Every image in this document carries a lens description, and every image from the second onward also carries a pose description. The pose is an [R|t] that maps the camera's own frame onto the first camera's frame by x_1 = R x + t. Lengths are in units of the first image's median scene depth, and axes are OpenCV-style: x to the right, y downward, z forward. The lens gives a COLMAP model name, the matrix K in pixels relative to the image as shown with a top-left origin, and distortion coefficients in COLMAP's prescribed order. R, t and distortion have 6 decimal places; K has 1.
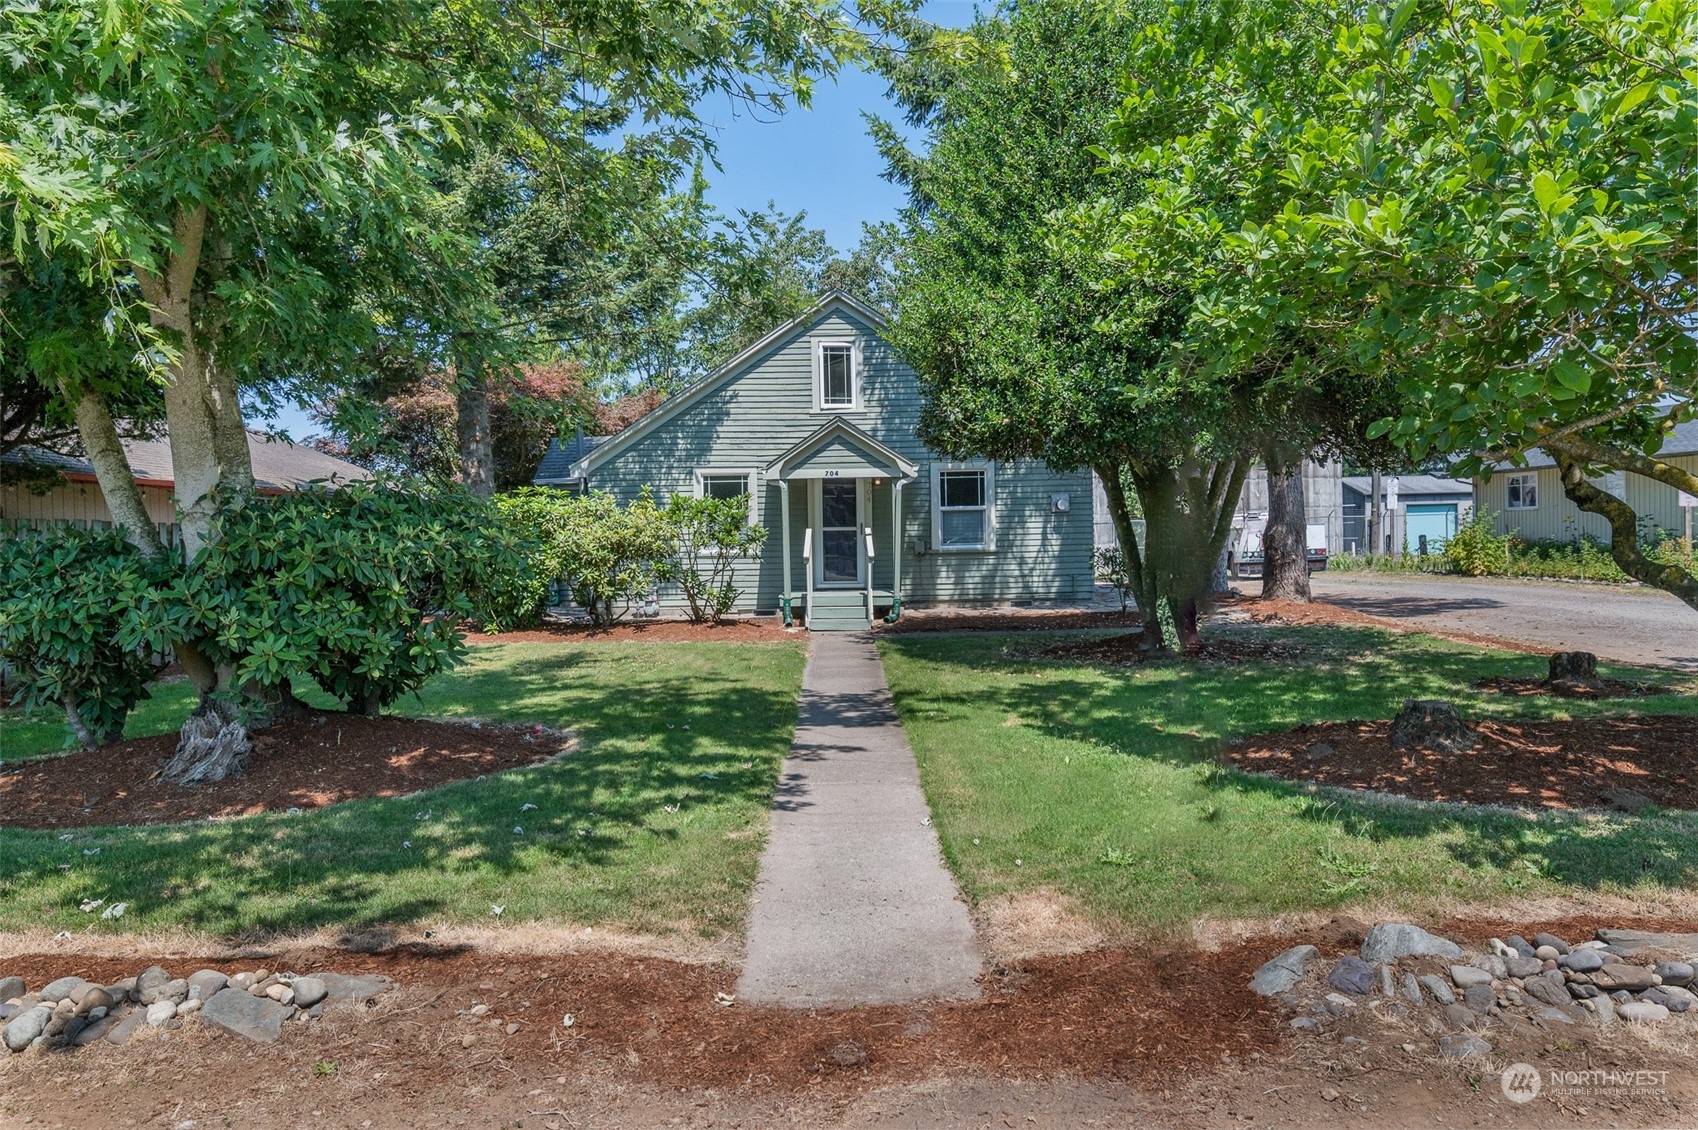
lens RADIAL K [[1082.4, 0, 856.5], [0, 1082.4, 566.9], [0, 0, 1]] dist [-0.007719, -0.002578]
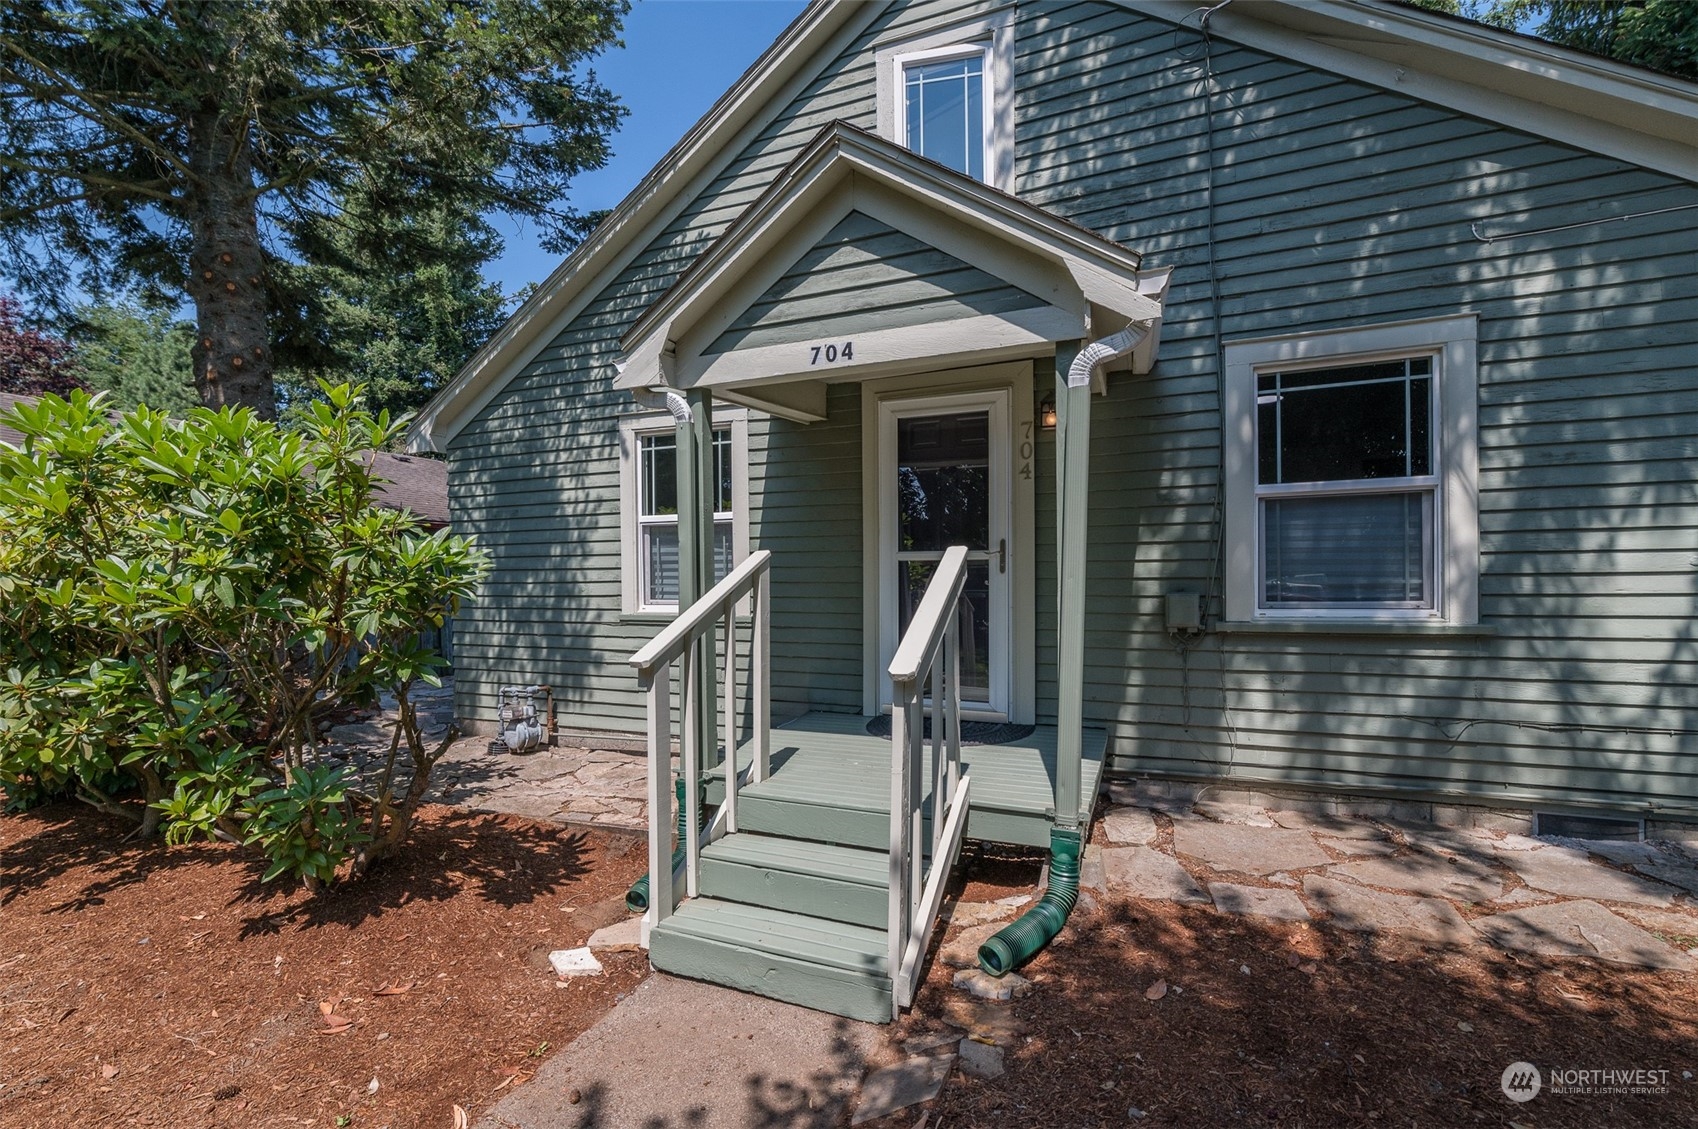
lens RADIAL K [[745.0, 0, 835.0], [0, 745.0, 588.3], [0, 0, 1]] dist [0.007341, -0.001500]
pose [[0.918149, 0.013420, -0.396008, 0.055628], [-0.018055, 0.999805, -0.007979, -0.023665], [0.395824, 0.014476, 0.918212, 0.819915]]
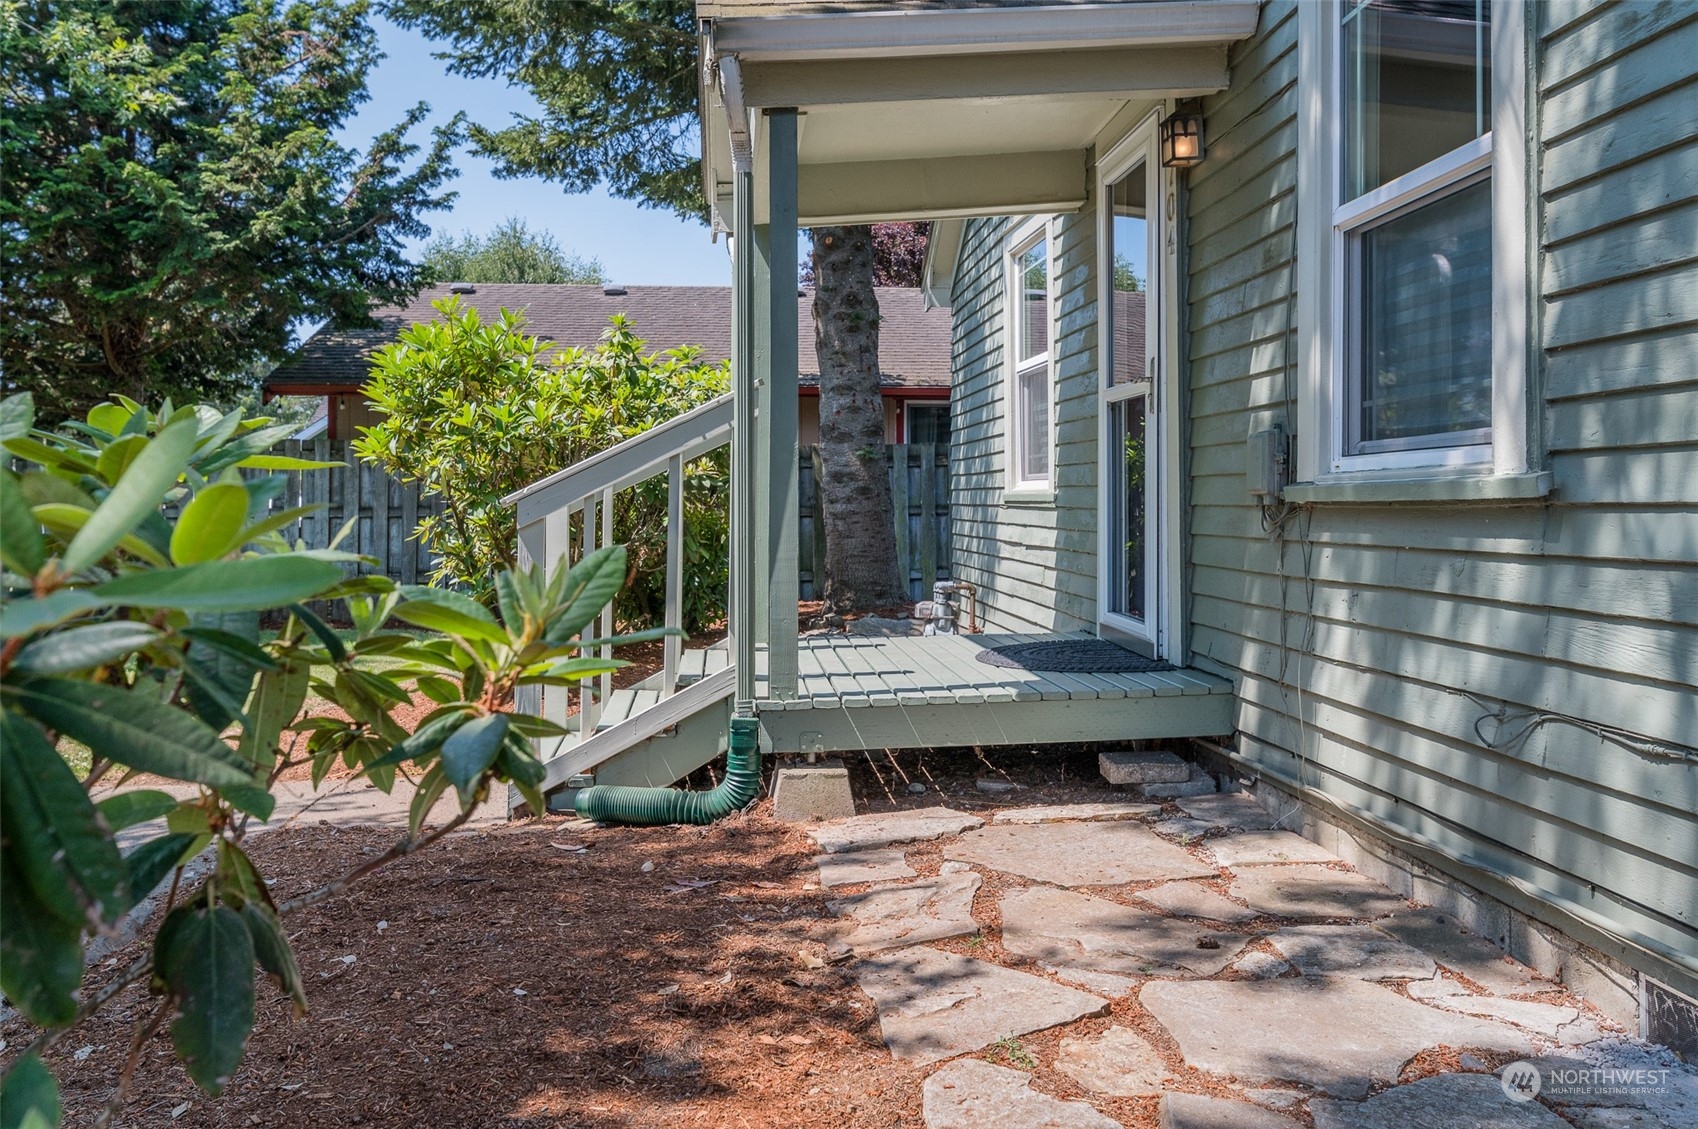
lens RADIAL K [[1348.9, 0, 868.4], [0, 1348.9, 465.4], [0, 0, 1]] dist [0.008398, 0.006575]
pose [[0.089202, -0.010912, -0.995954, 0.288373], [-0.028917, 0.999490, -0.013541, -0.015032], [0.995594, 0.030008, 0.088841, 0.998468]]
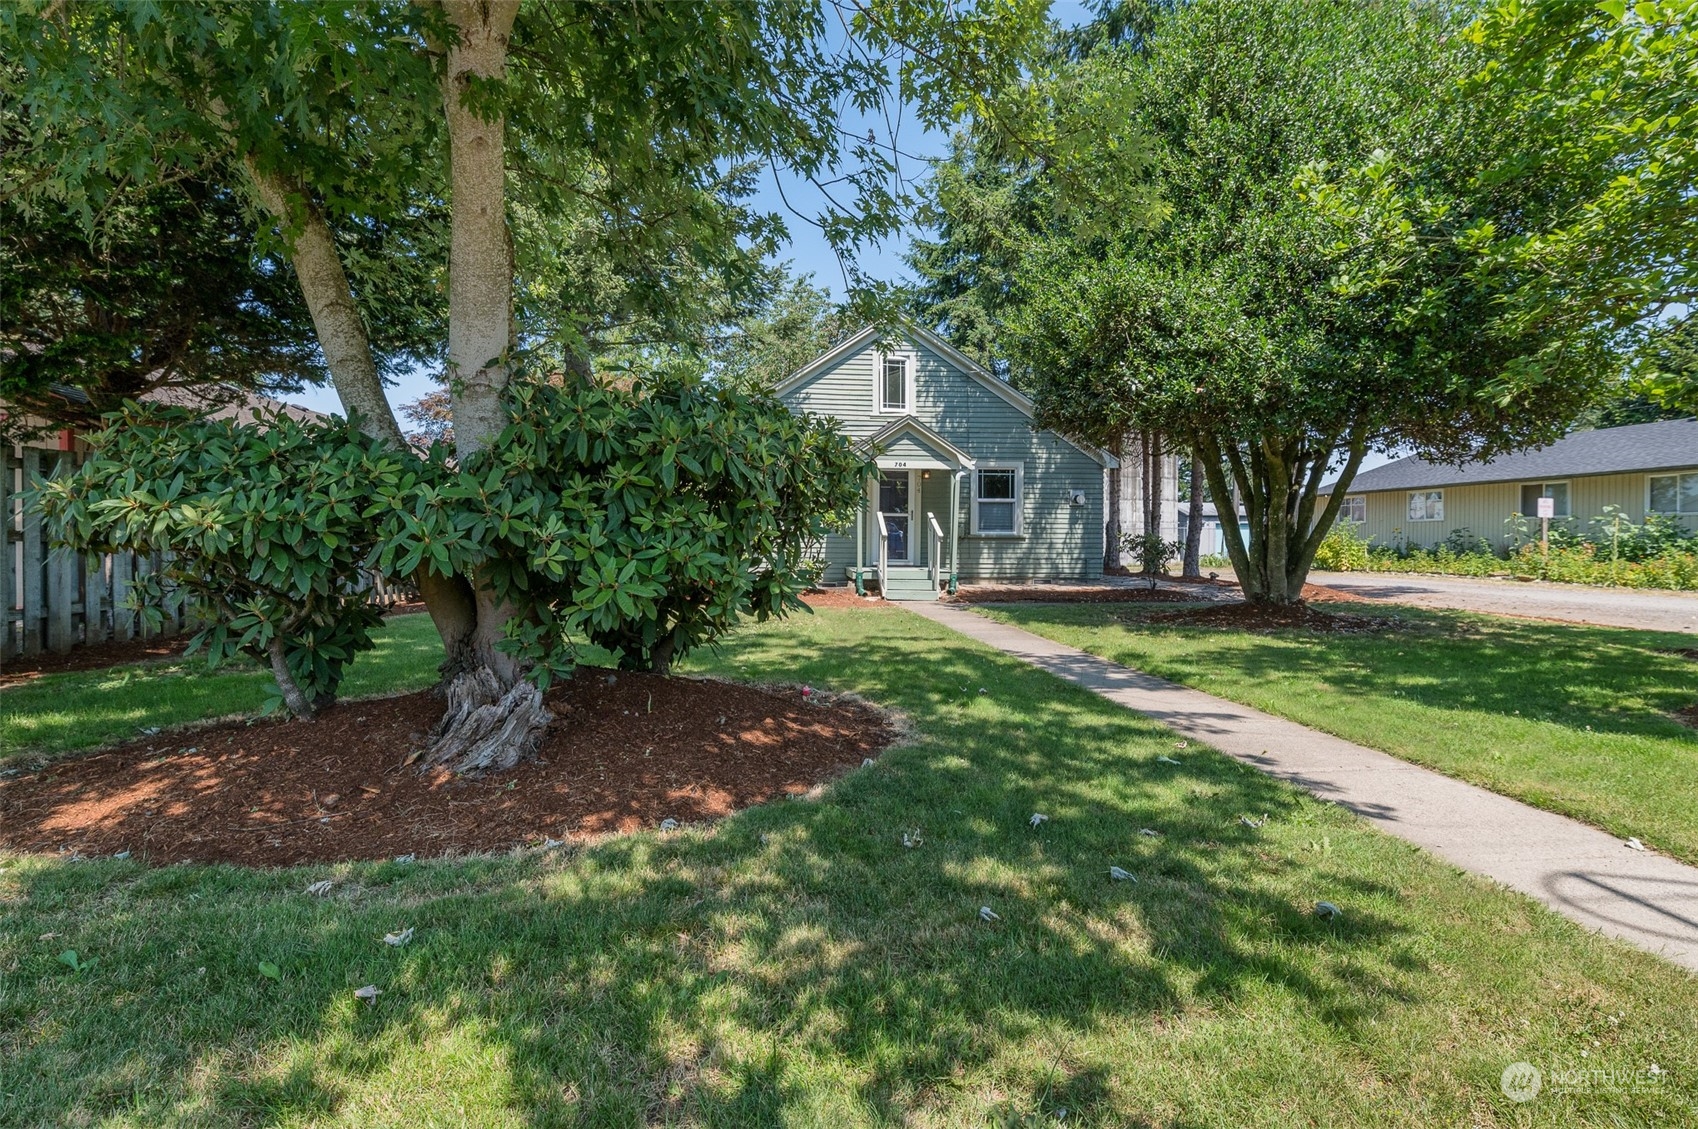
lens RADIAL K [[787.8, 0, 840.8], [0, 787.8, 563.9], [0, 0, 1]] dist [0.002505, -0.003616]
pose [[0.996916, 0.022346, 0.075224, -0.146554], [-0.022306, 0.999750, -0.001371, 0.021919], [-0.075236, -0.000311, 0.997166, 0.166430]]
